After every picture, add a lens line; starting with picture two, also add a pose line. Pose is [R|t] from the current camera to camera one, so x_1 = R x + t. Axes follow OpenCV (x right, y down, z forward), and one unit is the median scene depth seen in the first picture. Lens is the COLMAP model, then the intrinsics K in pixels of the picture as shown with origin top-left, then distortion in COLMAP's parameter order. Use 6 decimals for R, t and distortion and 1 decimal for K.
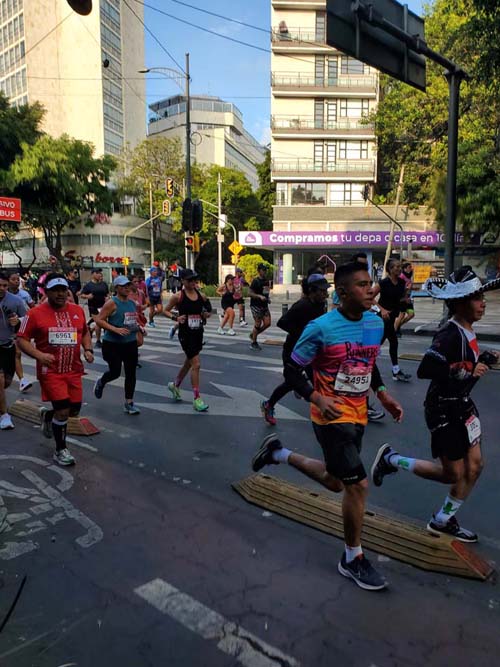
lens RADIAL K [[556.2, 0, 248.5], [0, 556.2, 345.6], [0, 0, 1]] dist [0.040967, -0.012733]
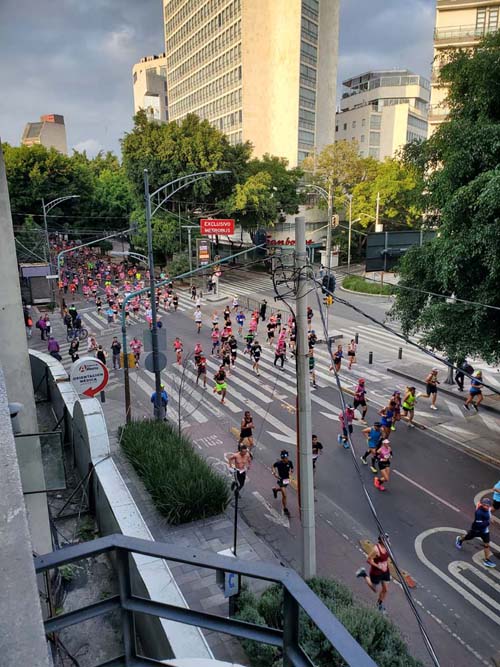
lens RADIAL K [[525.3, 0, 230.2], [0, 525.3, 352.5], [0, 0, 1]] dist [0.058675, -0.046953]
pose [[0.927221, 0.081928, -0.365443, 0.102802], [-0.029881, 0.988852, 0.145873, -0.106300], [0.373320, -0.124336, 0.919333, -0.277325]]
